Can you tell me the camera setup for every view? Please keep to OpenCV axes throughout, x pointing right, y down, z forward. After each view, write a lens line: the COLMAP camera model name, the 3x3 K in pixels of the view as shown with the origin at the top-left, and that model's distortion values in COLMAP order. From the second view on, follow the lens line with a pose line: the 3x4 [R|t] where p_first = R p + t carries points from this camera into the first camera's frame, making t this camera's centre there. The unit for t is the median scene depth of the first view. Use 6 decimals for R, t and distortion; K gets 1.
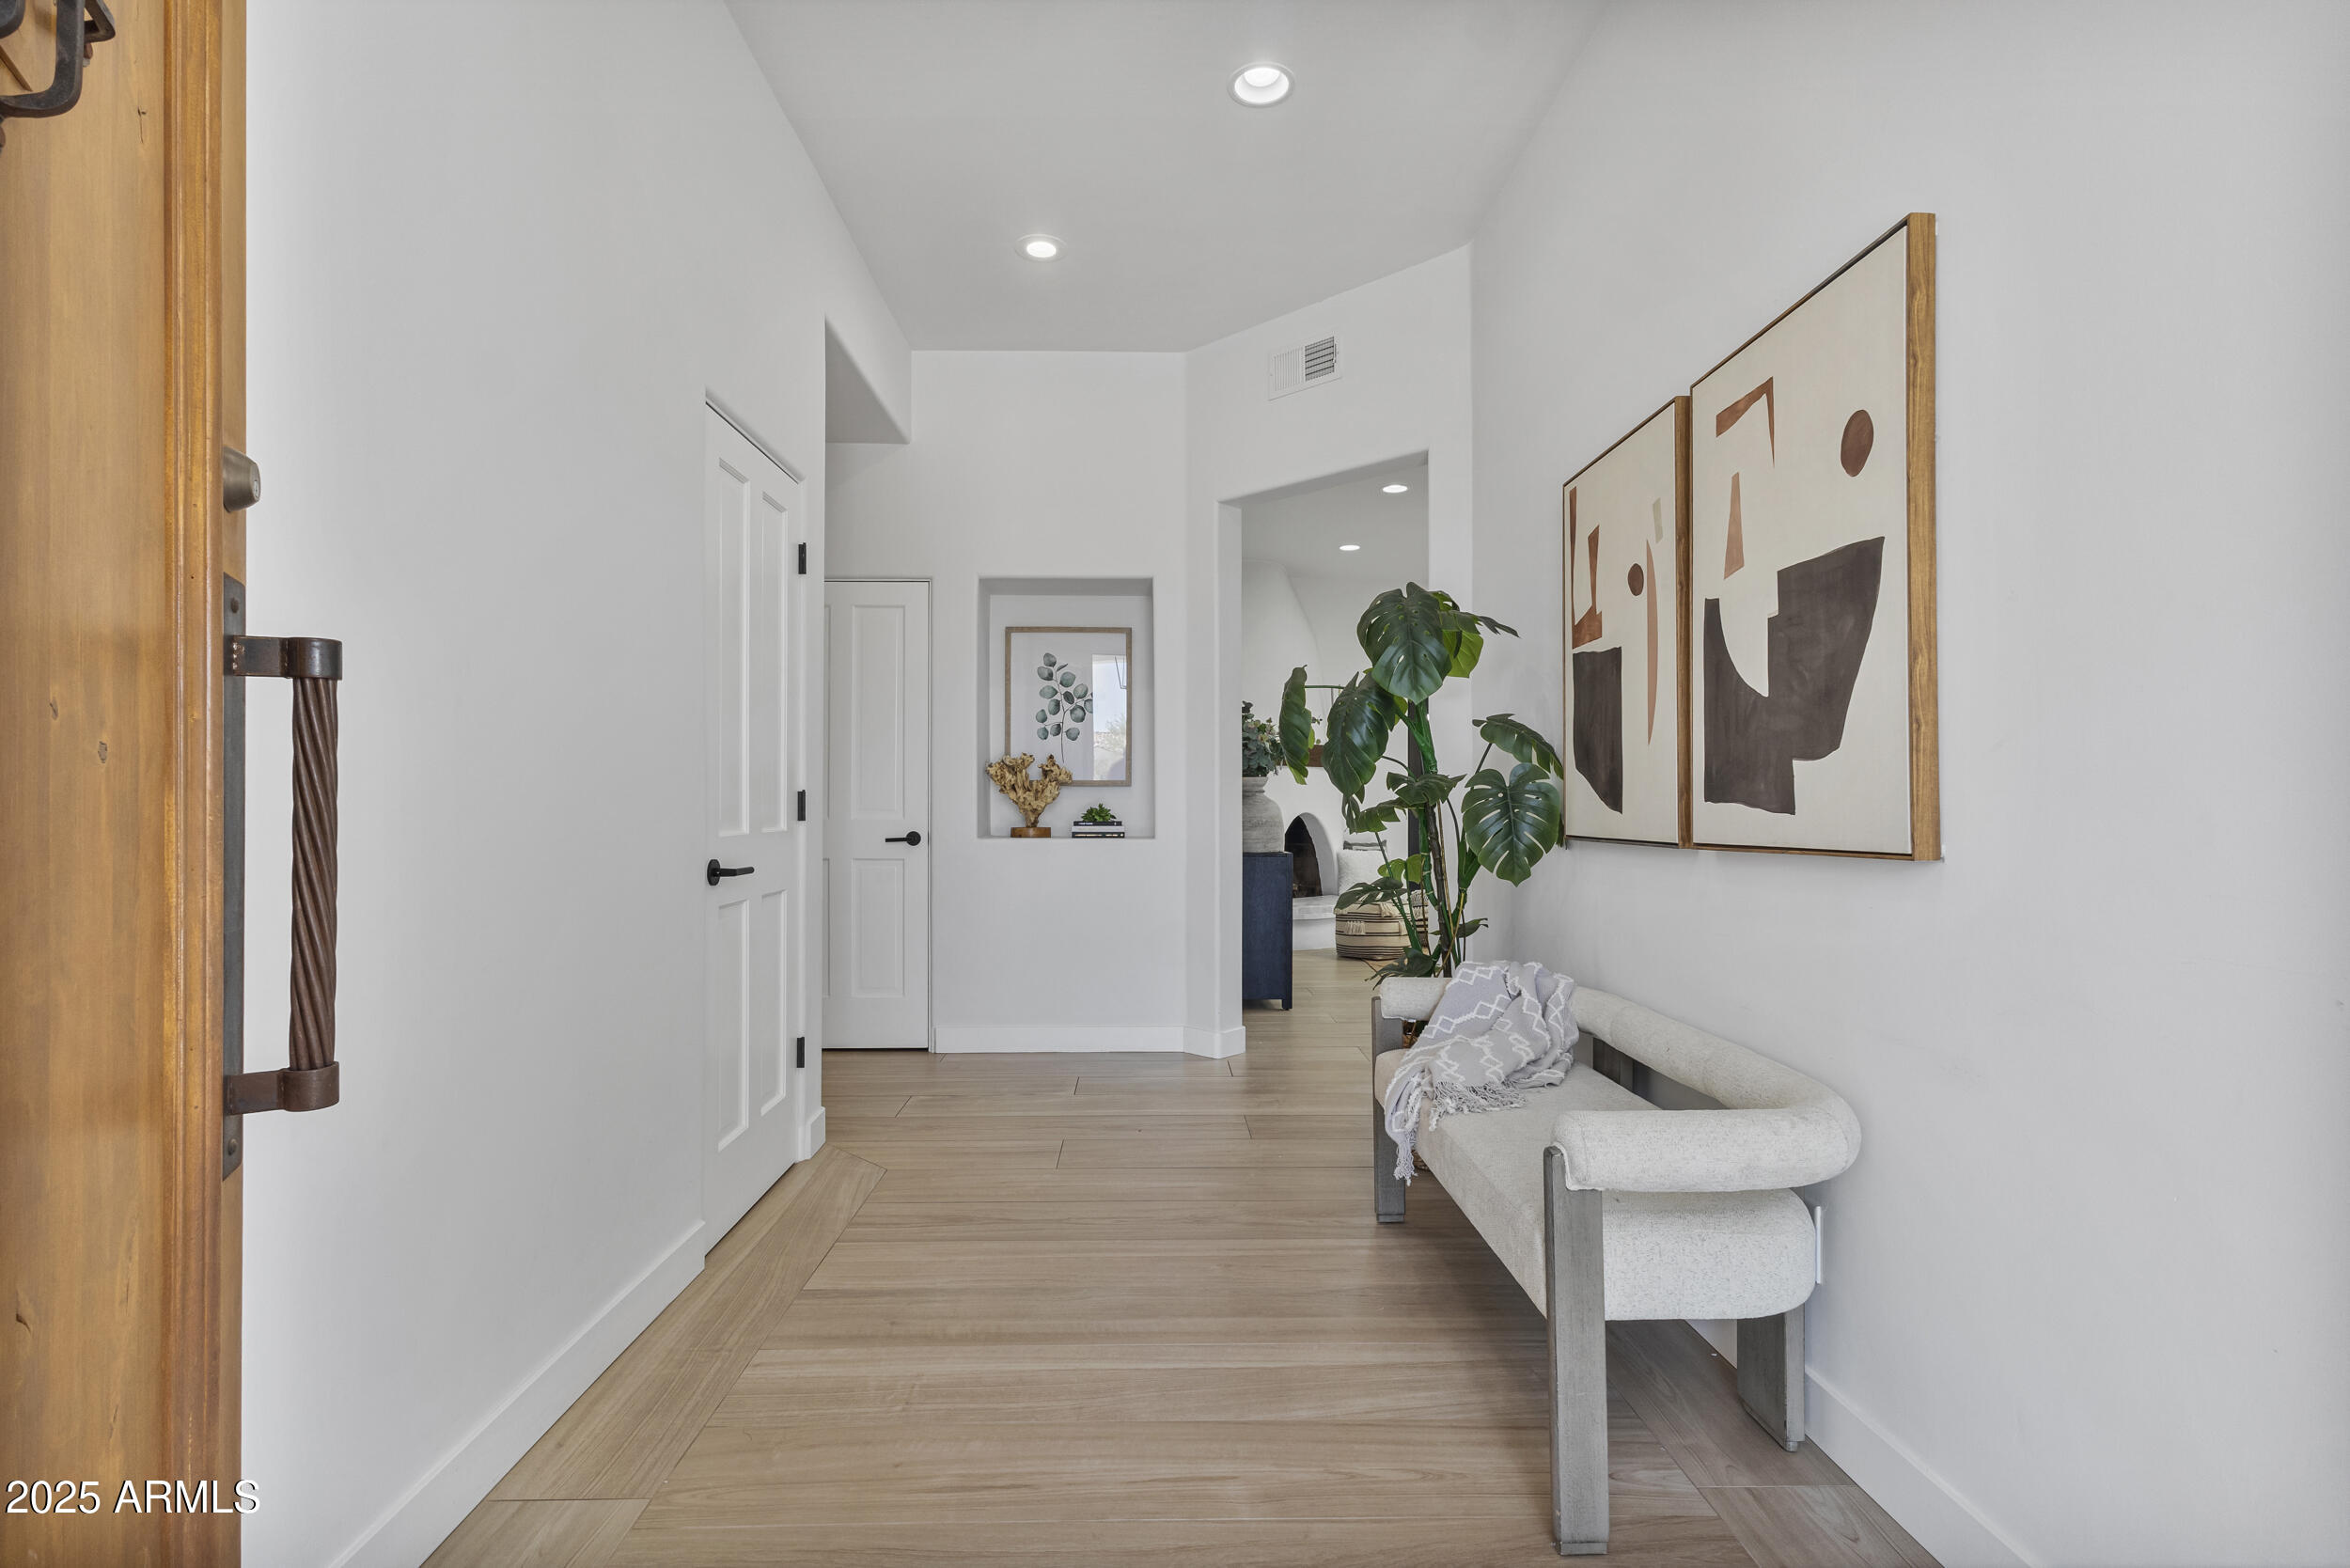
lens RADIAL K [[1104.0, 0, 1167.4], [0, 1104.0, 794.6], [0, 0, 1]] dist [0.003476, 0.000479]
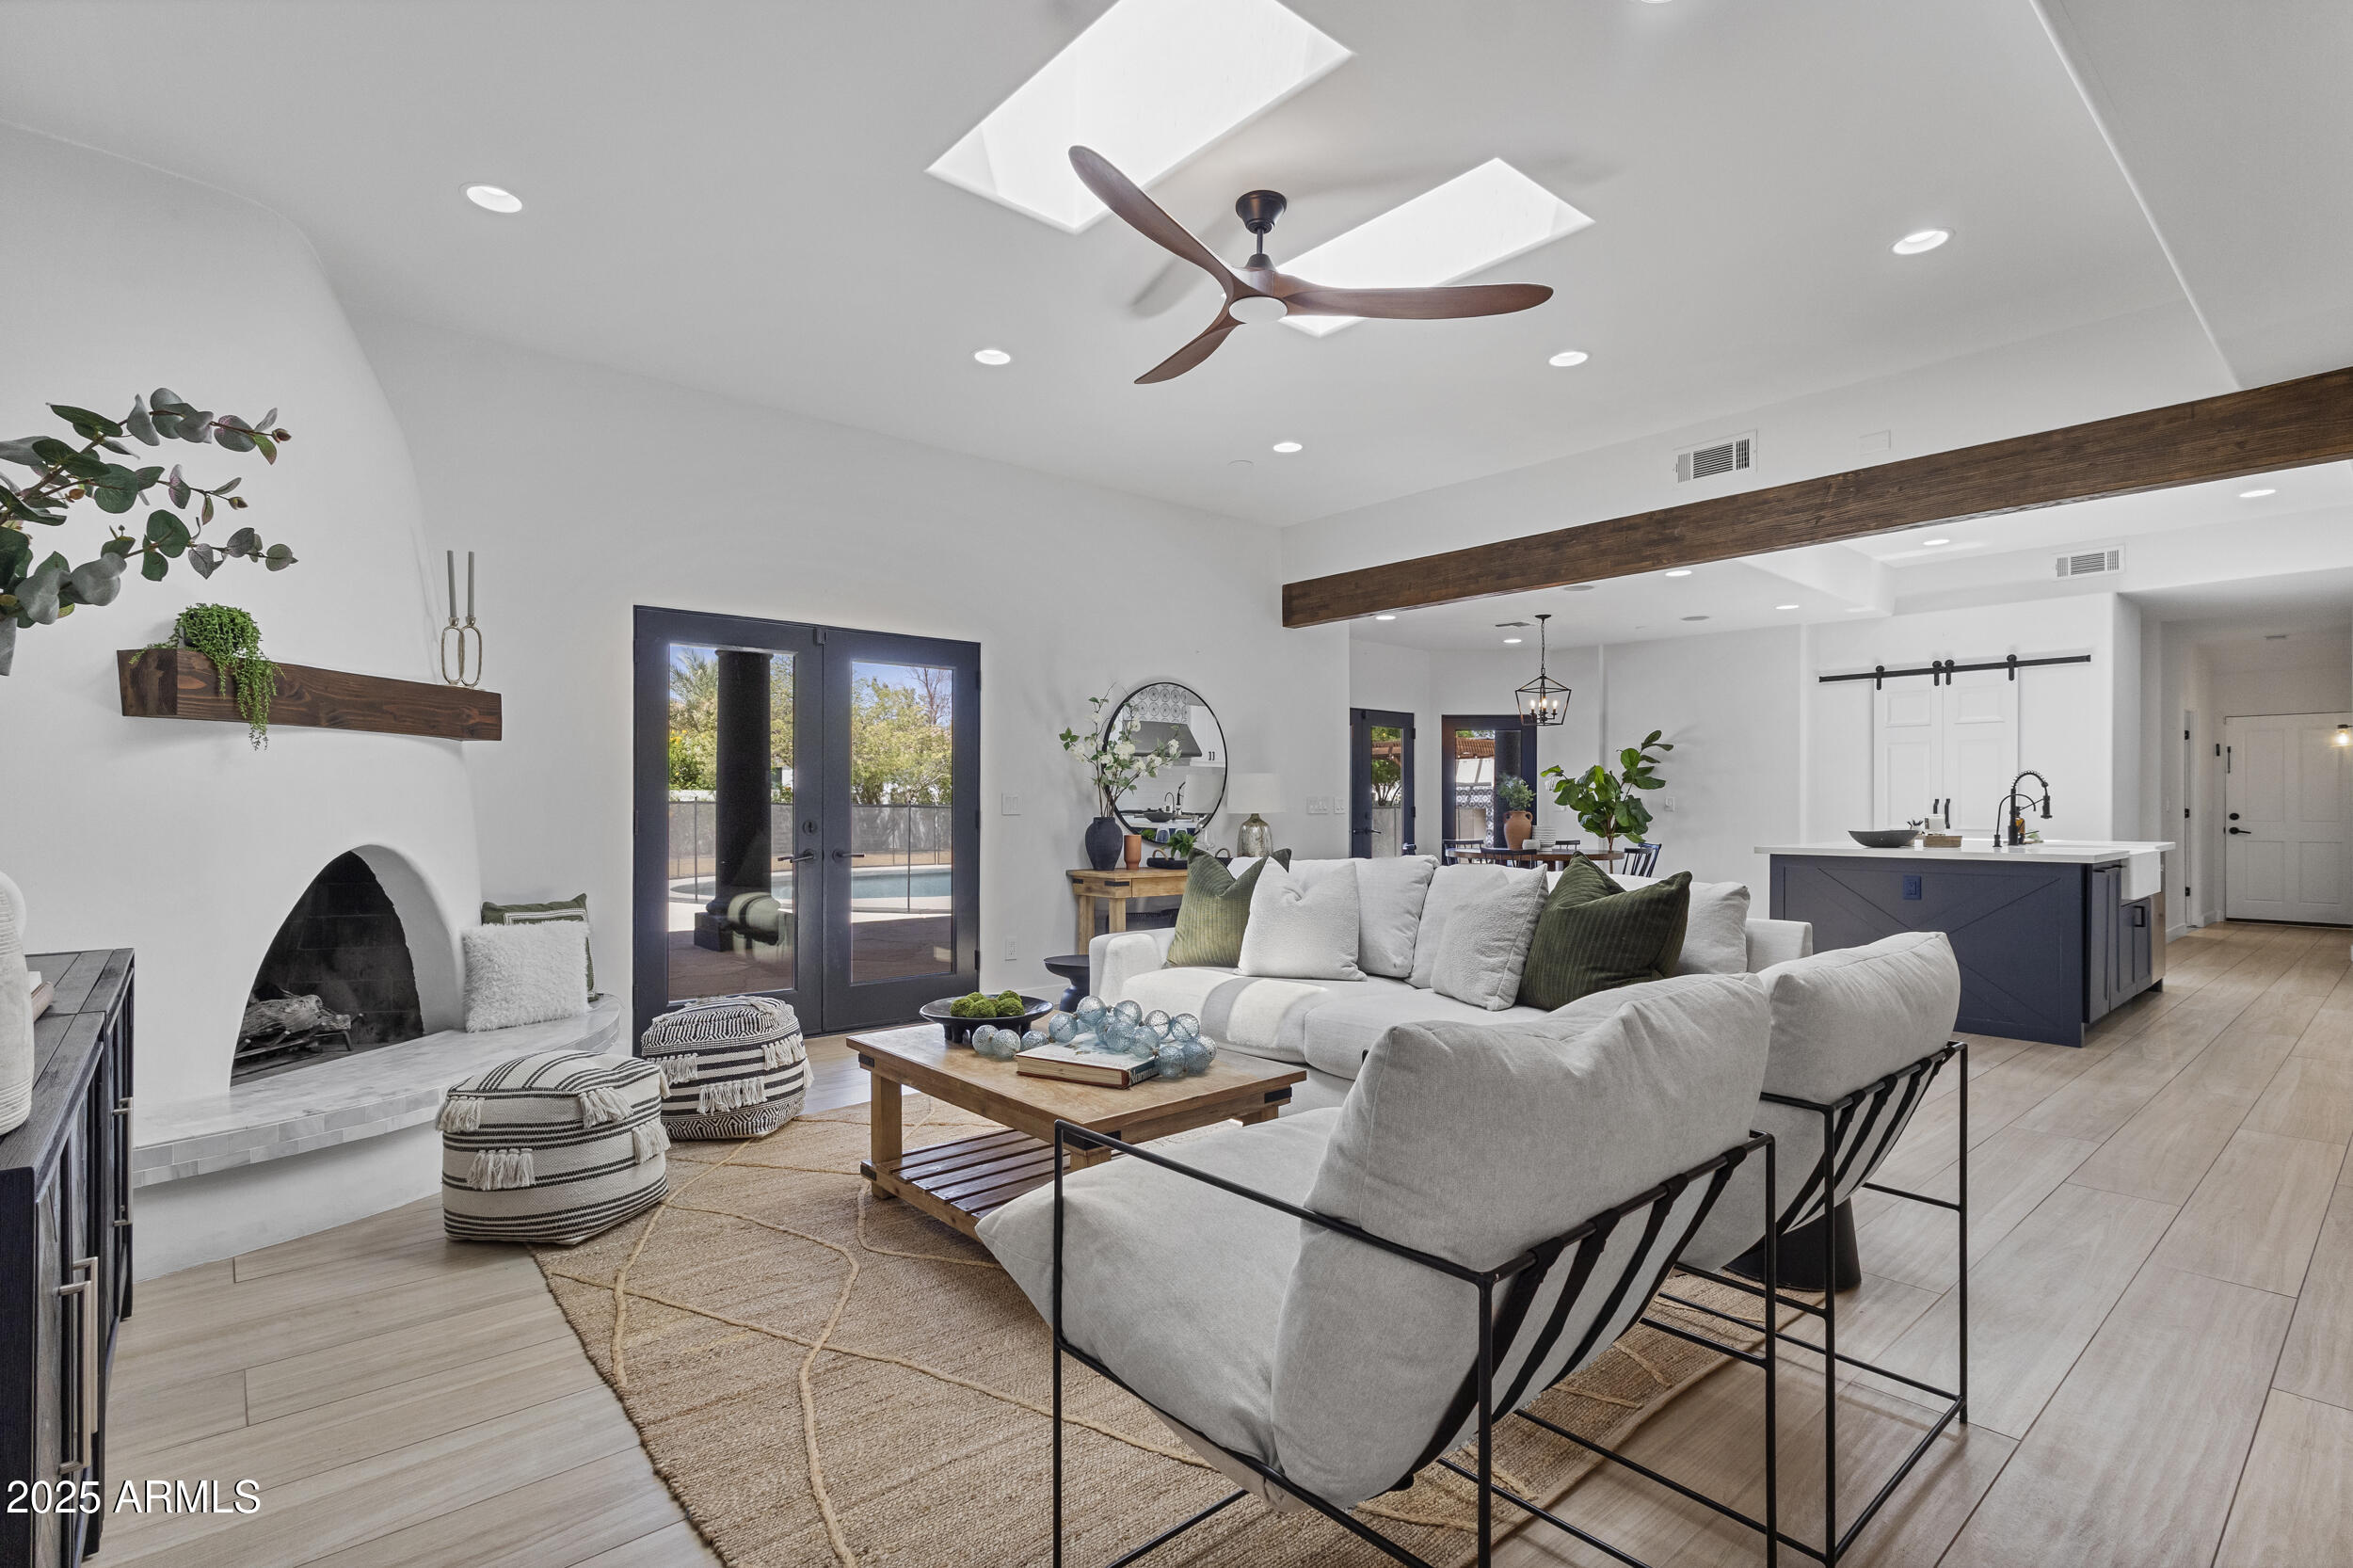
lens RADIAL K [[1103.9, 0, 1172.5], [0, 1103.9, 803.4], [0, 0, 1]] dist [0.006233, 0.000510]
pose [[0.764932, 0.003136, 0.644104, 0.087460], [-0.007249, 0.999967, 0.003741, -0.002574], [-0.644071, -0.007531, 0.764929, 0.489953]]
